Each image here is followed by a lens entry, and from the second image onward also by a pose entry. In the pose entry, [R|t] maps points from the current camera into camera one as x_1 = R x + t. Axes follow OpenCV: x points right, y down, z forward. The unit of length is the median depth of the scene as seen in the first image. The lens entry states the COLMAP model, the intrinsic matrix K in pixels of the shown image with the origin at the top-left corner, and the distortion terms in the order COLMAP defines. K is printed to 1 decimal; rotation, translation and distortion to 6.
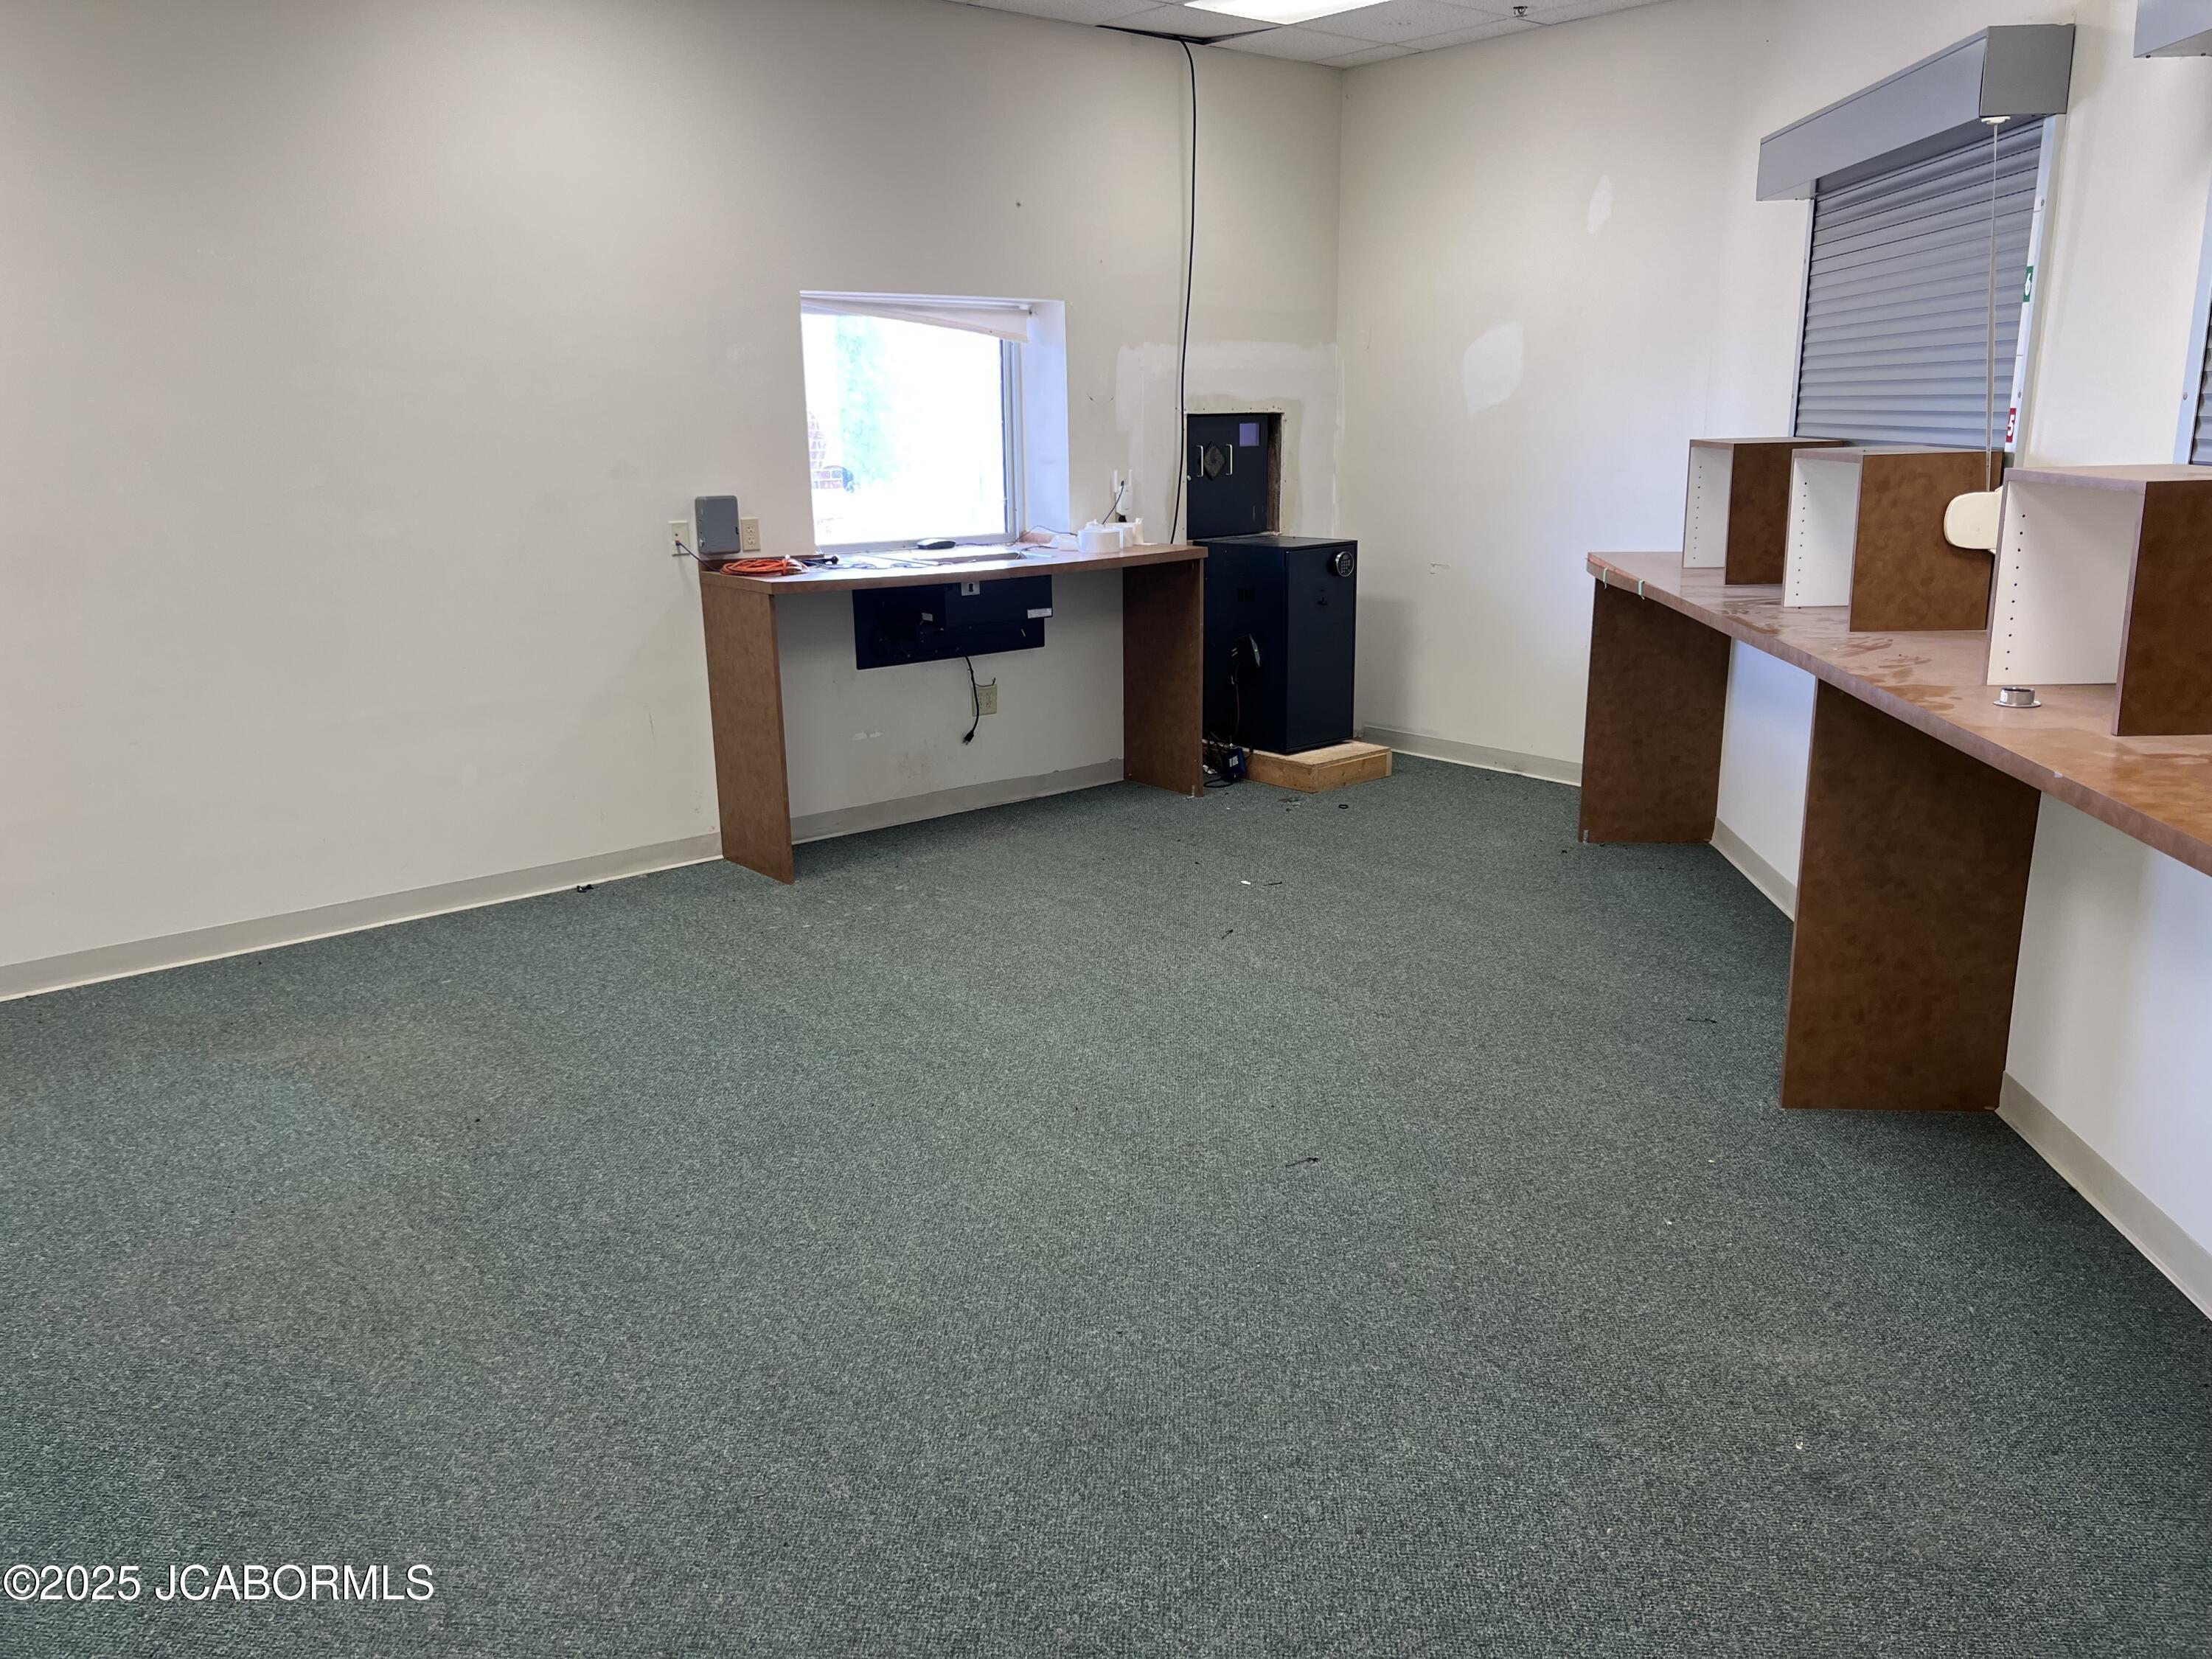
lens RADIAL K [[1659.4, 0, 1099.8], [0, 1659.4, 830.6], [0, 0, 1]] dist [0.033680, -0.010620]
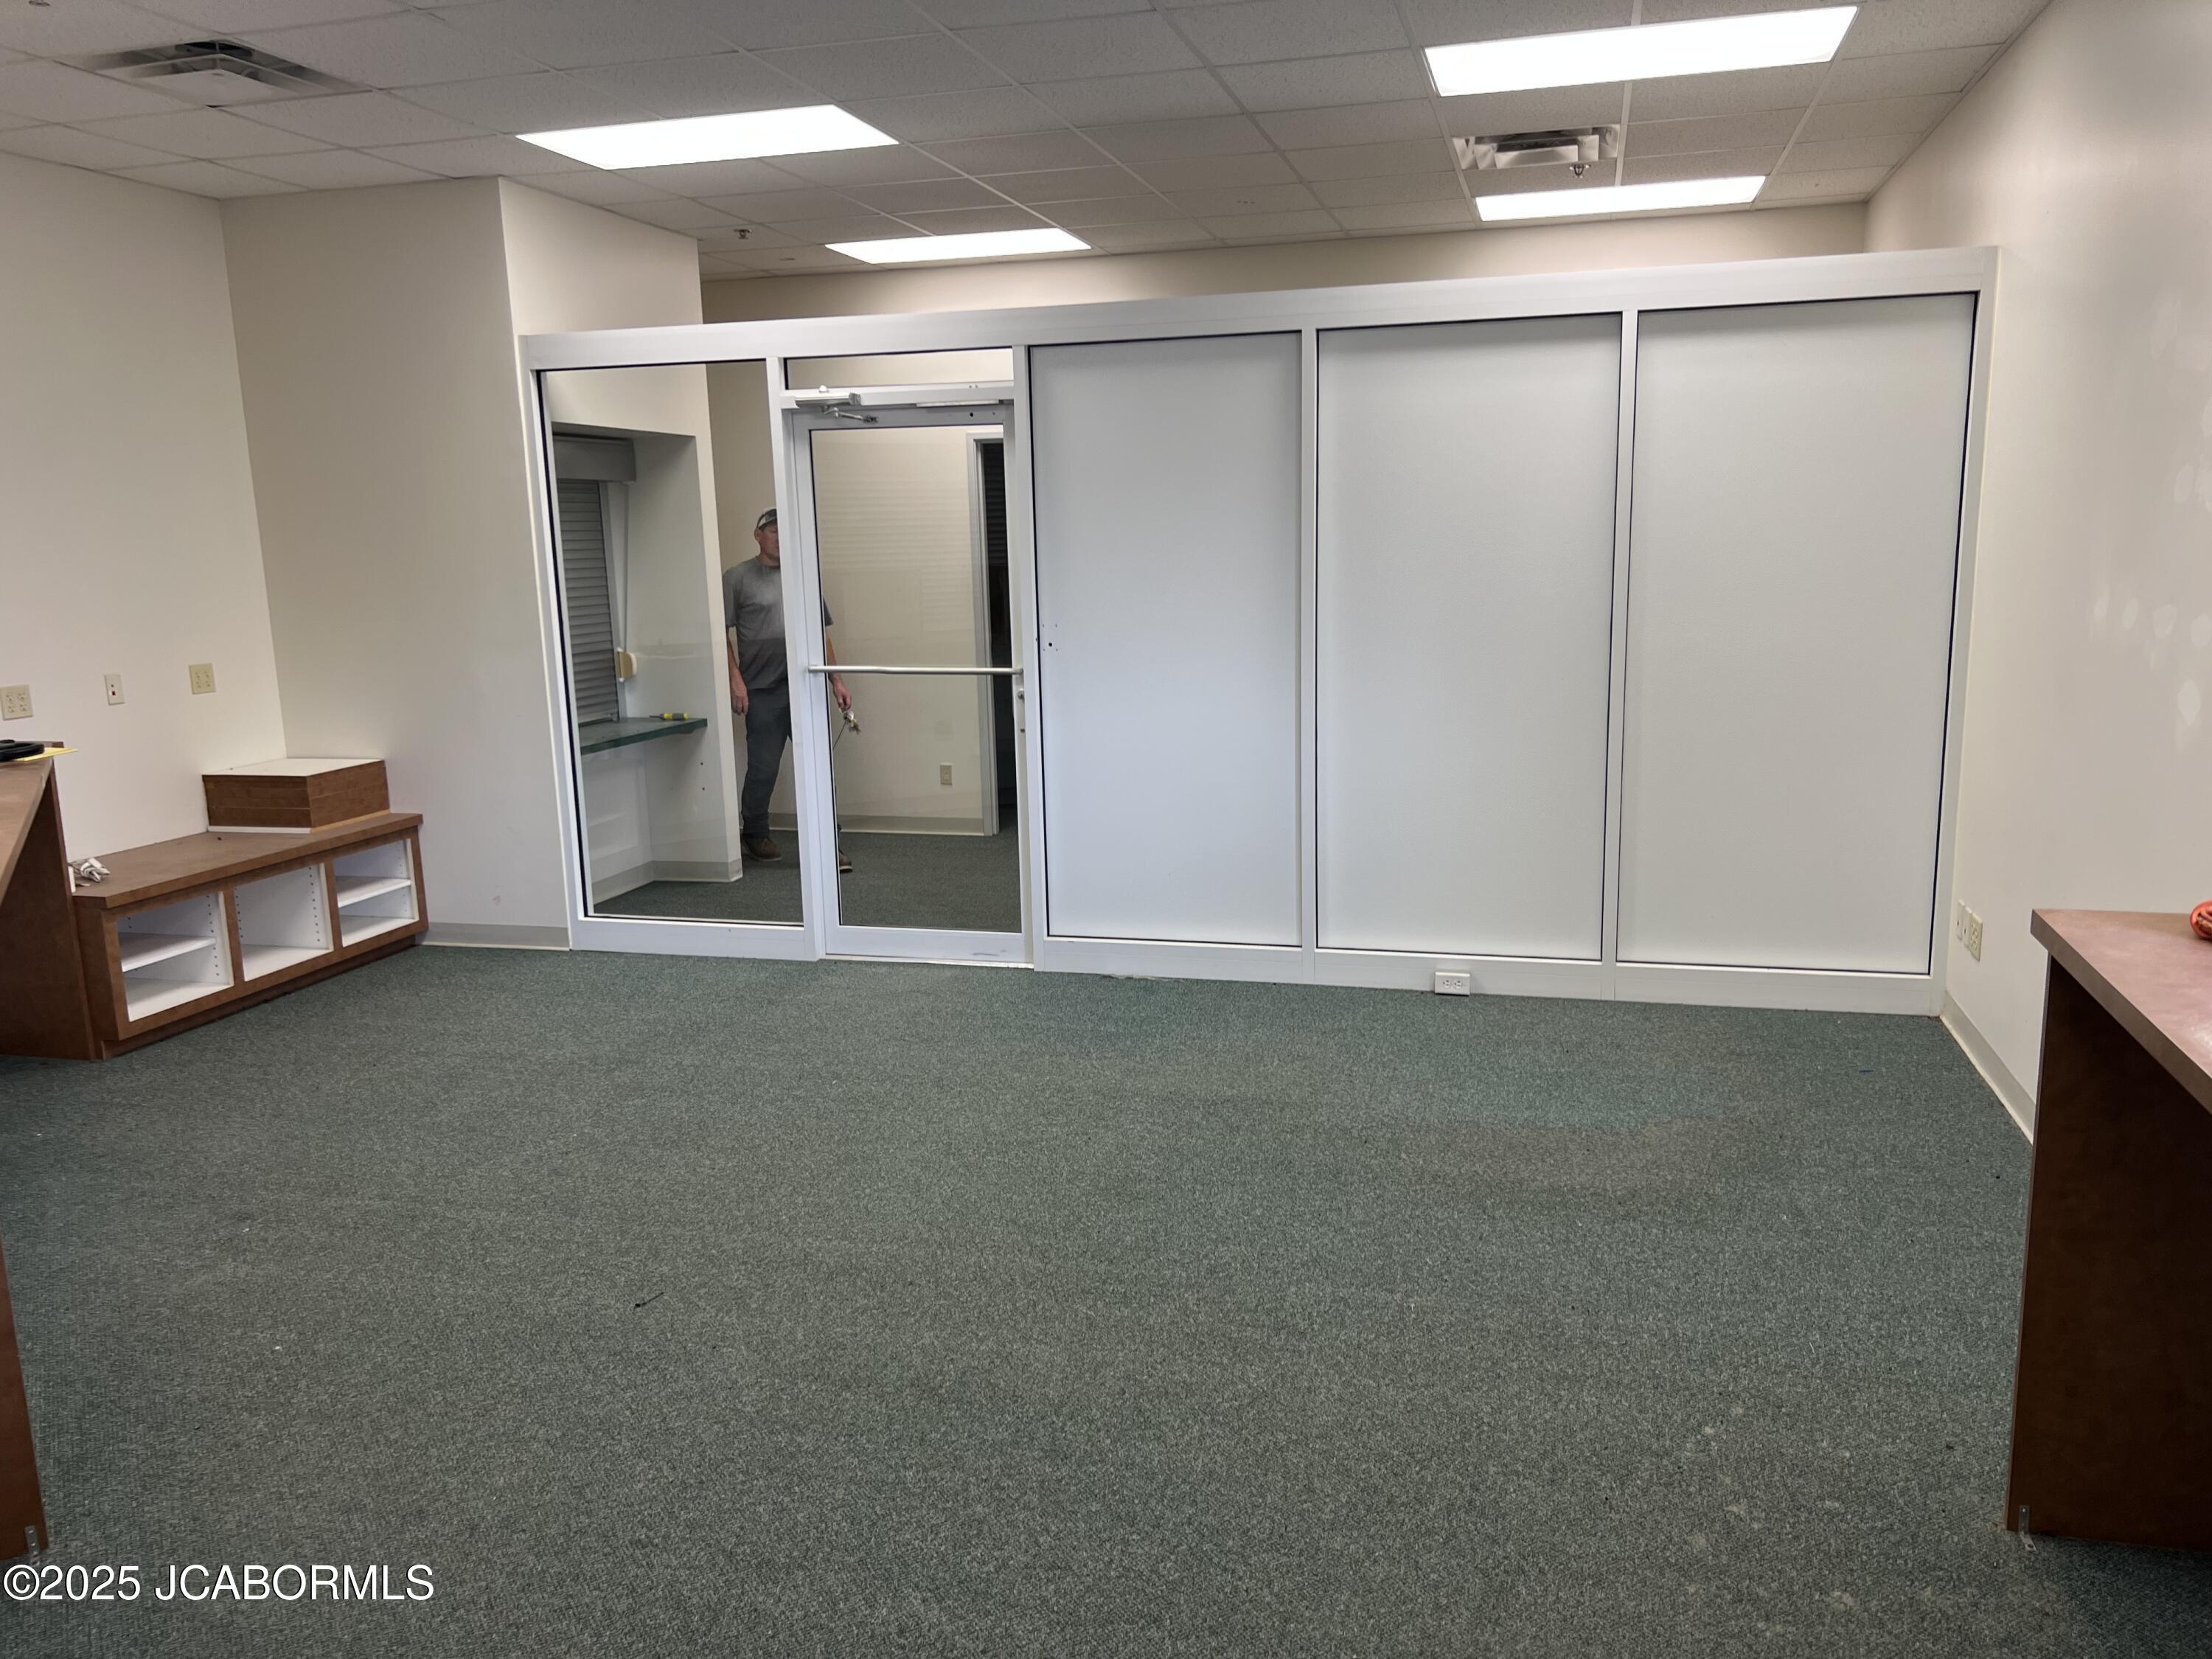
lens RADIAL K [[1659.4, 0, 1106.0], [0, 1659.4, 830.6], [0, 0, 1]] dist [0.033680, -0.010620]
pose [[-0.822727, 0.141026, -0.550666, 0.248550], [-0.103266, 0.915536, 0.388754, -0.294208], [0.558979, 0.376703, -0.738673, 1.082978]]
